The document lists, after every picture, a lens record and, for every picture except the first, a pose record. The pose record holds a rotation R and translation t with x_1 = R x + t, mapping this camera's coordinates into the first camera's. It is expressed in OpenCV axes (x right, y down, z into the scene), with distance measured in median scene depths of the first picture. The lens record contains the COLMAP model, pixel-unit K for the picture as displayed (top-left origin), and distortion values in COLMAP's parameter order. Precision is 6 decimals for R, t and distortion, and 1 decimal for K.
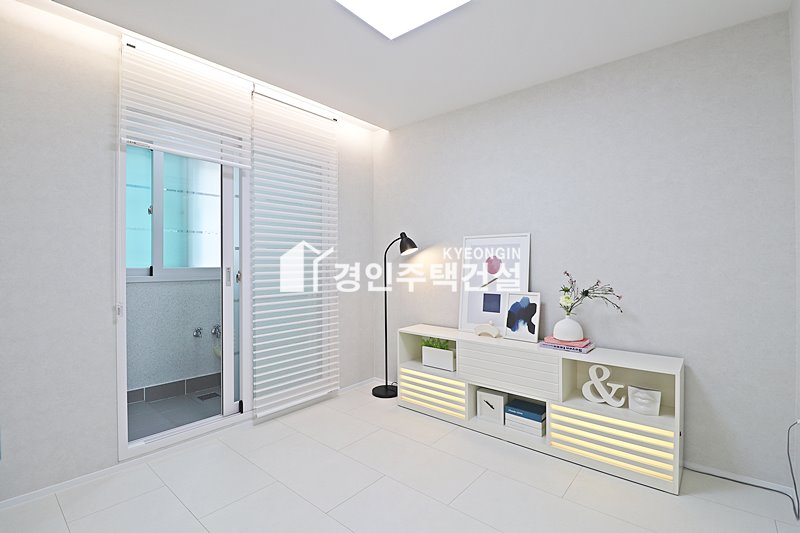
lens RADIAL K [[370.9, 0, 400.0], [0, 370.9, 263.7], [0, 0, 1]] dist [-0.001725, -0.012040]
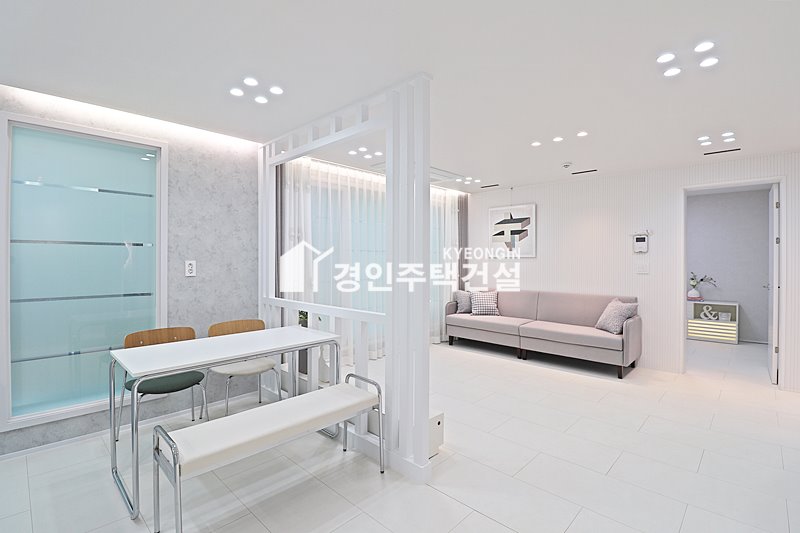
lens RADIAL K [[370.9, 0, 408.5], [0, 370.9, 259.8], [0, 0, 1]] dist [-0.001725, -0.012040]
pose [[0.998409, 0.006812, -0.055978, -1.556142], [-0.006931, 0.999974, -0.001930, -0.050986], [0.055963, 0.002315, 0.998430, -1.898721]]
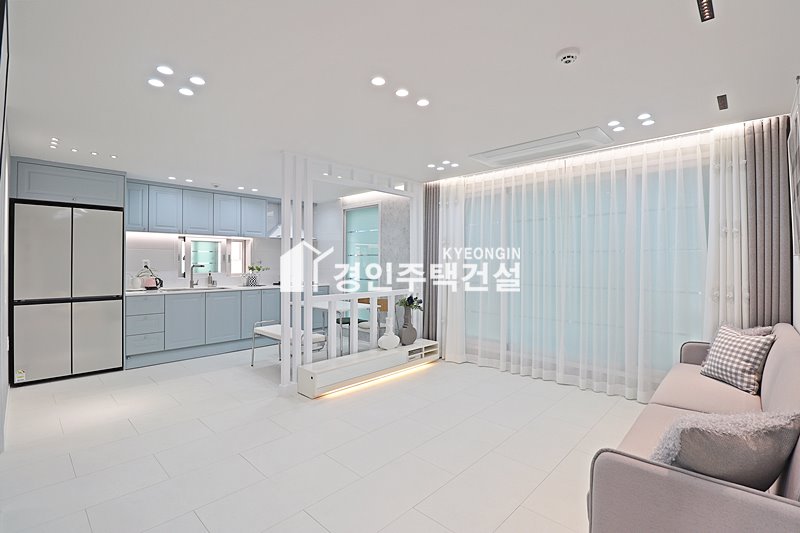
lens RADIAL K [[370.9, 0, 406.6], [0, 370.9, 259.6], [0, 0, 1]] dist [-0.001725, -0.012040]
pose [[-0.050392, -0.005462, -0.998715, 0.041153], [-0.005643, 0.999971, -0.005184, -0.055660], [0.998714, 0.005375, -0.050421, -0.281702]]
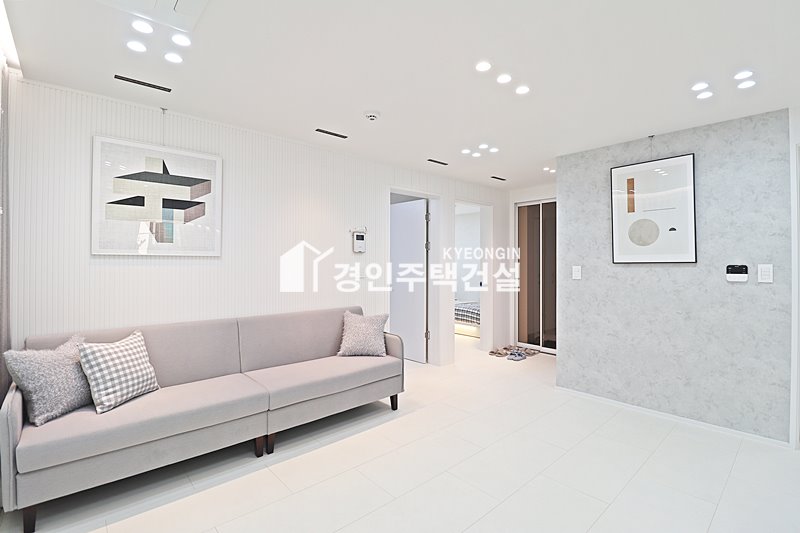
lens RADIAL K [[370.9, 0, 400.4], [0, 370.9, 261.5], [0, 0, 1]] dist [-0.001725, -0.012040]
pose [[0.141527, 0.007018, 0.989910, -2.071336], [0.001170, 0.999973, -0.007256, -0.050424], [-0.989934, 0.002185, 0.141515, -0.218207]]
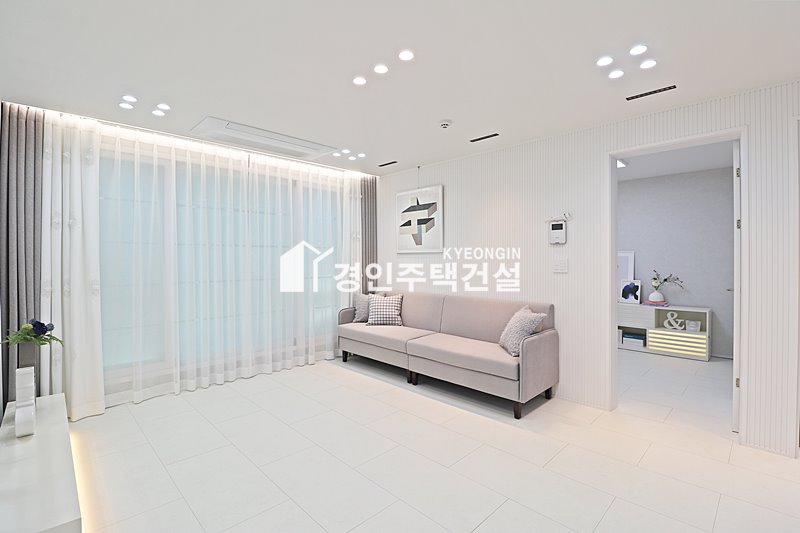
lens RADIAL K [[370.9, 0, 407.1], [0, 370.9, 260.8], [0, 0, 1]] dist [-0.001725, -0.012040]
pose [[0.997082, 0.001360, -0.076322, -0.891259], [-0.001322, 0.999999, 0.000558, -0.035349], [0.076323, -0.000456, 0.997083, -1.352248]]
